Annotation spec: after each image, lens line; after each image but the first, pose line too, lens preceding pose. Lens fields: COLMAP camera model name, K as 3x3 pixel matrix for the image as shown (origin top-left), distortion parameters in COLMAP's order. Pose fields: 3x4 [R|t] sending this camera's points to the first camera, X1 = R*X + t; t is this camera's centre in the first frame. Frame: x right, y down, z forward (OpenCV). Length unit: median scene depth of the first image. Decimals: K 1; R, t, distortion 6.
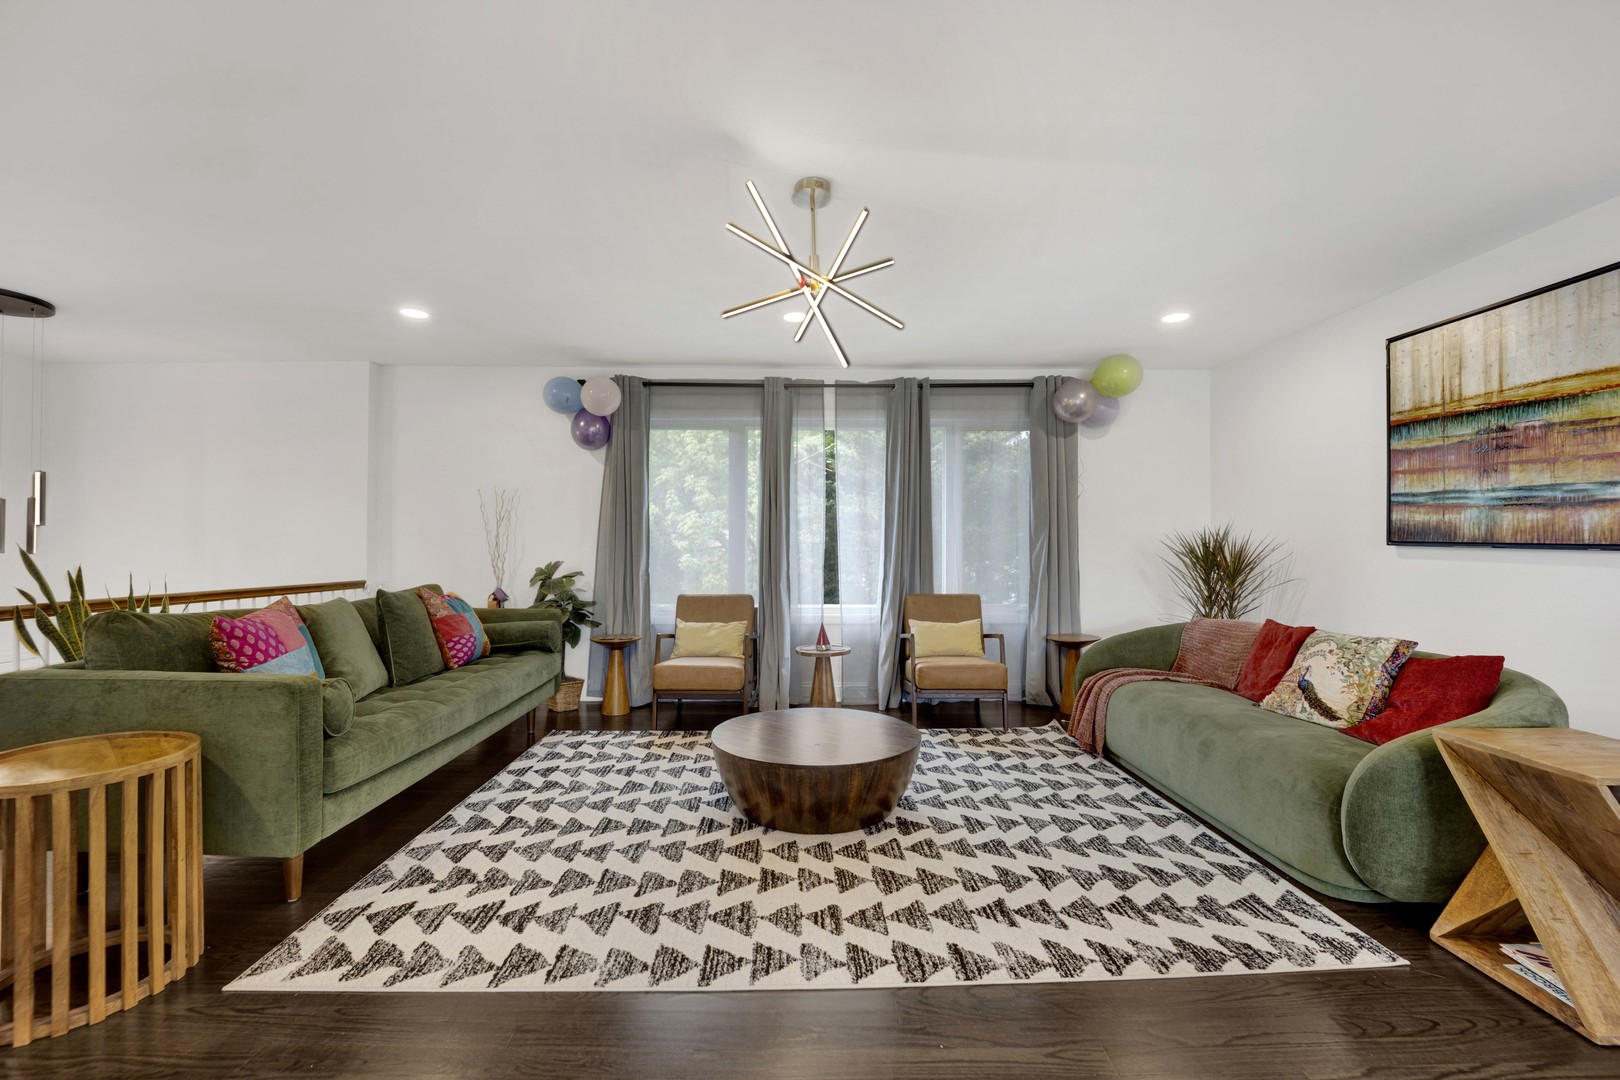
lens RADIAL K [[676.4, 0, 811.1], [0, 676.4, 541.4], [0, 0, 1]] dist [-0.018347, -0.001108]
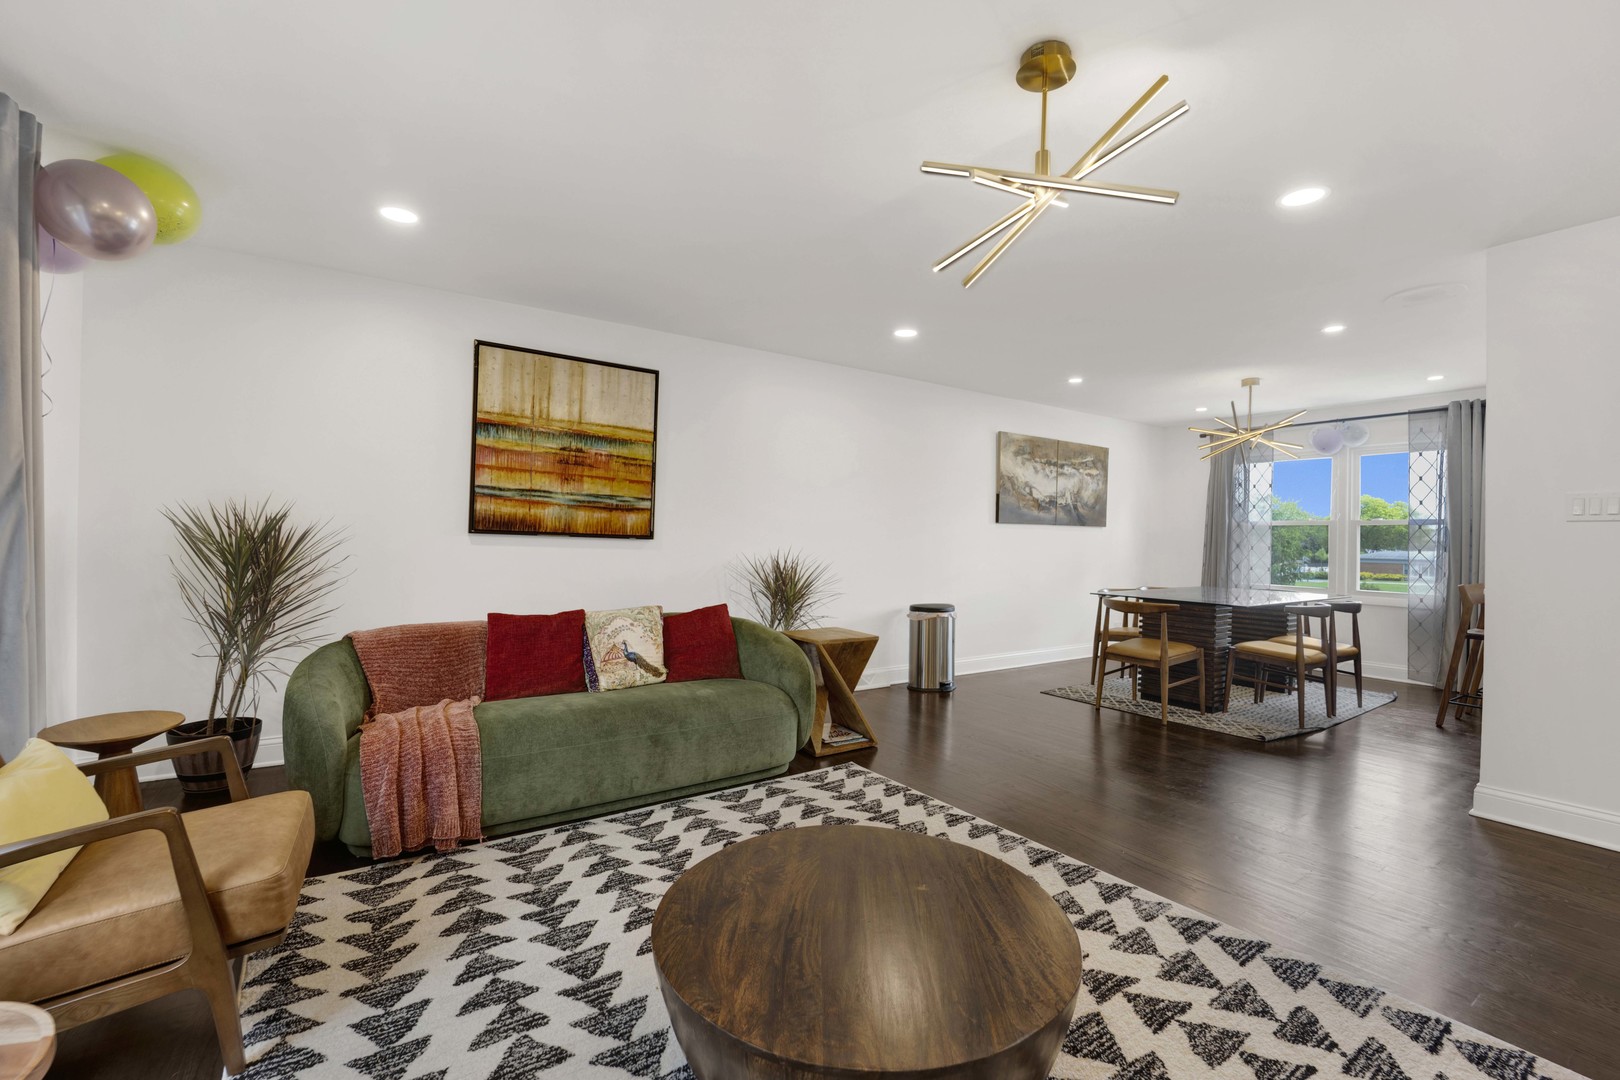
lens RADIAL K [[676.4, 0, 816.8], [0, 676.4, 538.2], [0, 0, 1]] dist [-0.018347, -0.001108]
pose [[-0.545166, -0.010556, 0.838262, -0.417987], [-0.022173, 0.999752, -0.001831, 0.004558], [-0.838035, -0.019585, -0.545265, 1.389527]]
